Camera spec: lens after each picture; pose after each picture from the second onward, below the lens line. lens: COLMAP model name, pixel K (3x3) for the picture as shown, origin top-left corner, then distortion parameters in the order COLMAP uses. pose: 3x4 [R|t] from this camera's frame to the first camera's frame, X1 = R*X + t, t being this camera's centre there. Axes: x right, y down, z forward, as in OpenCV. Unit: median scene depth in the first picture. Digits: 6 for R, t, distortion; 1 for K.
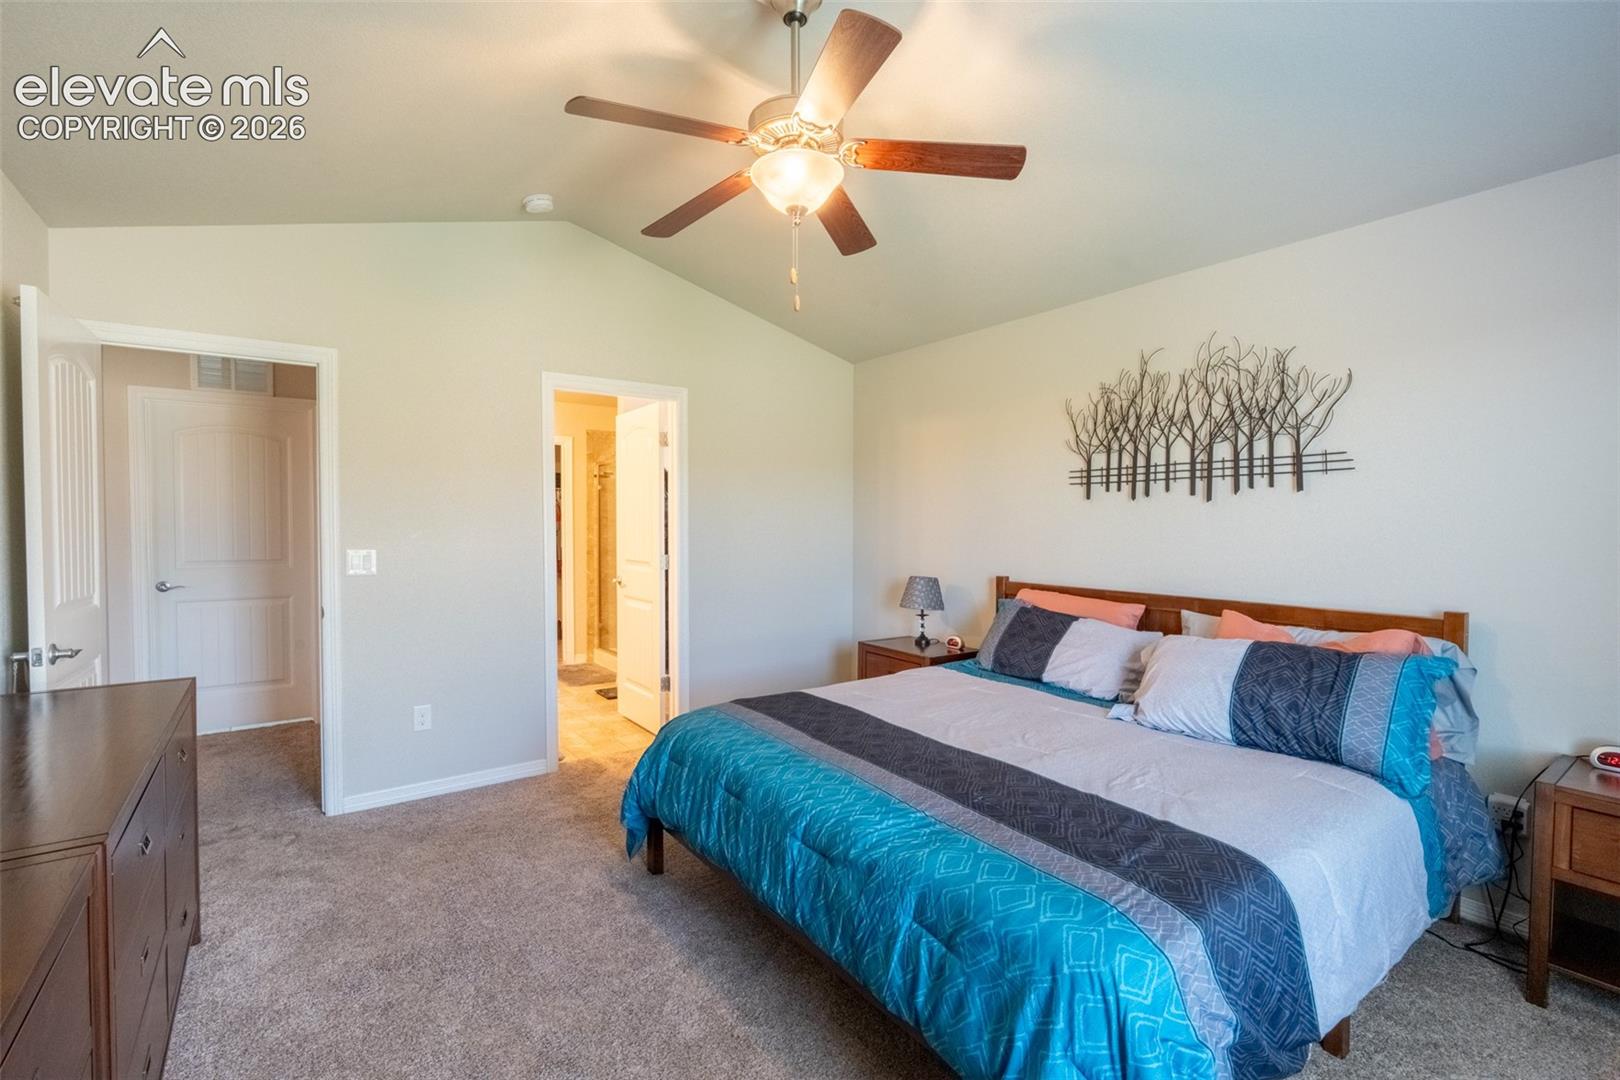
lens RADIAL K [[724.1, 0, 795.4], [0, 724.1, 538.3], [0, 0, 1]] dist [-0.010172, 0.003406]
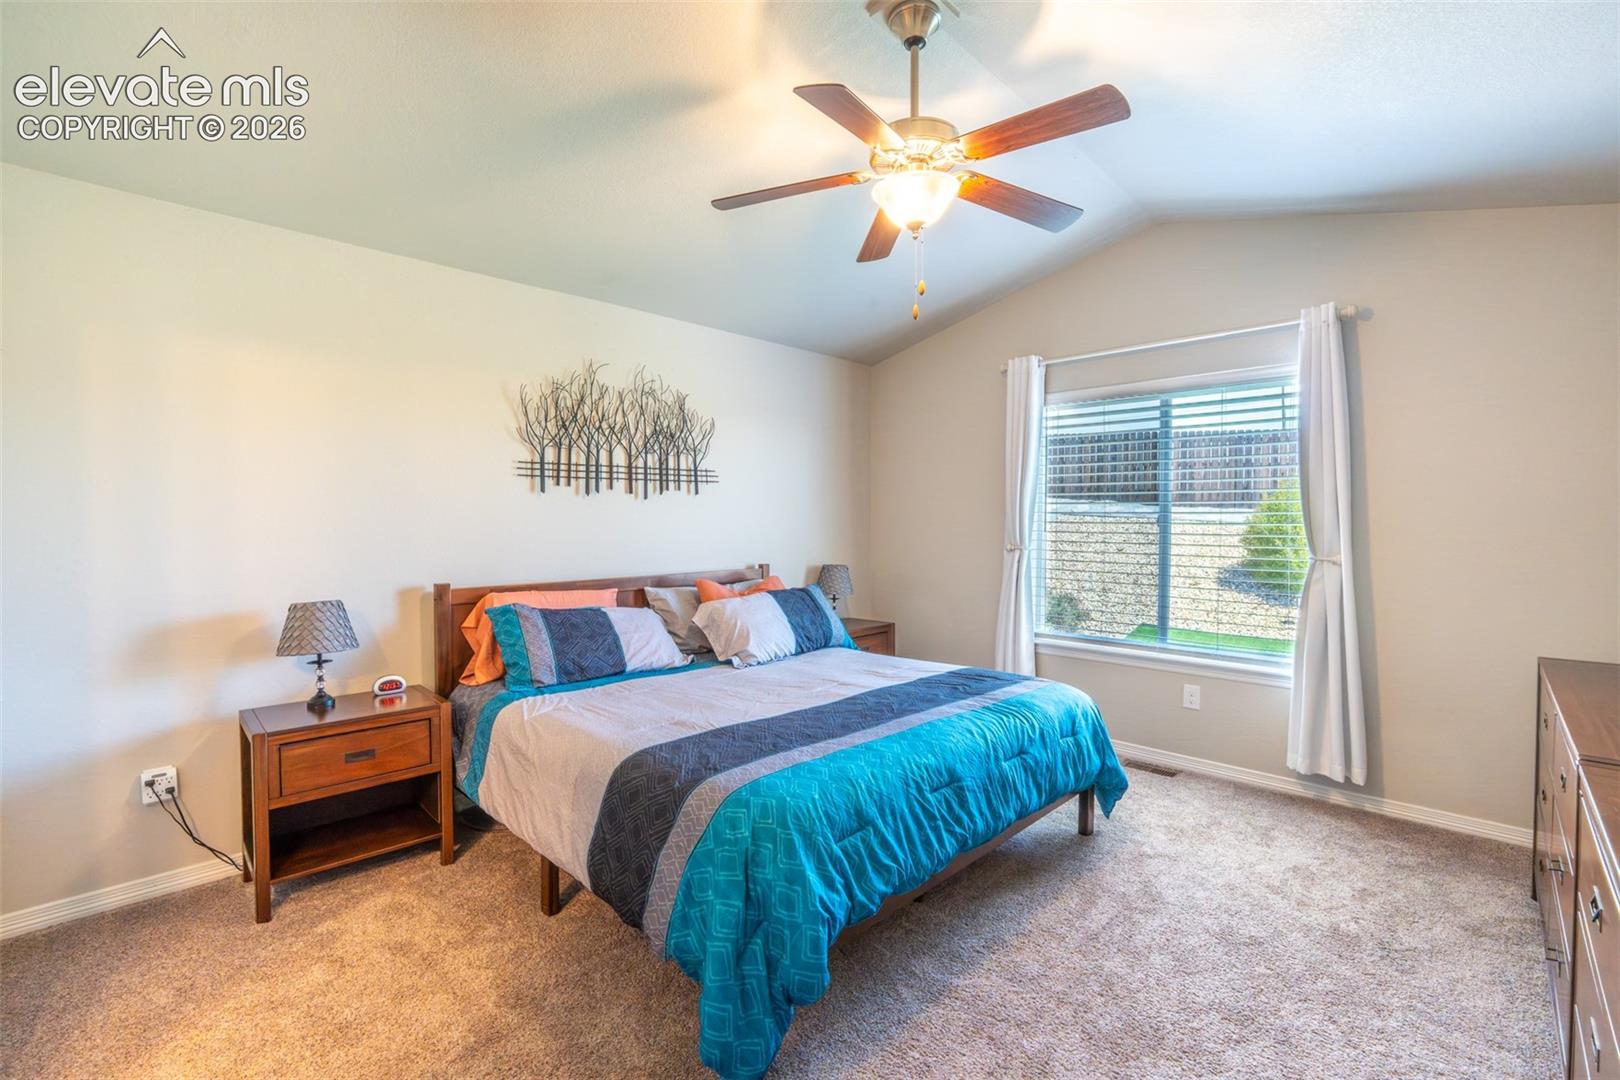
lens RADIAL K [[724.1, 0, 796.3], [0, 724.1, 527.7], [0, 0, 1]] dist [-0.010172, 0.003406]
pose [[-0.183734, -0.010421, 0.982921, -0.682621], [0.026319, 0.999533, 0.015517, -0.013200], [-0.982623, 0.028721, -0.183374, 0.924303]]
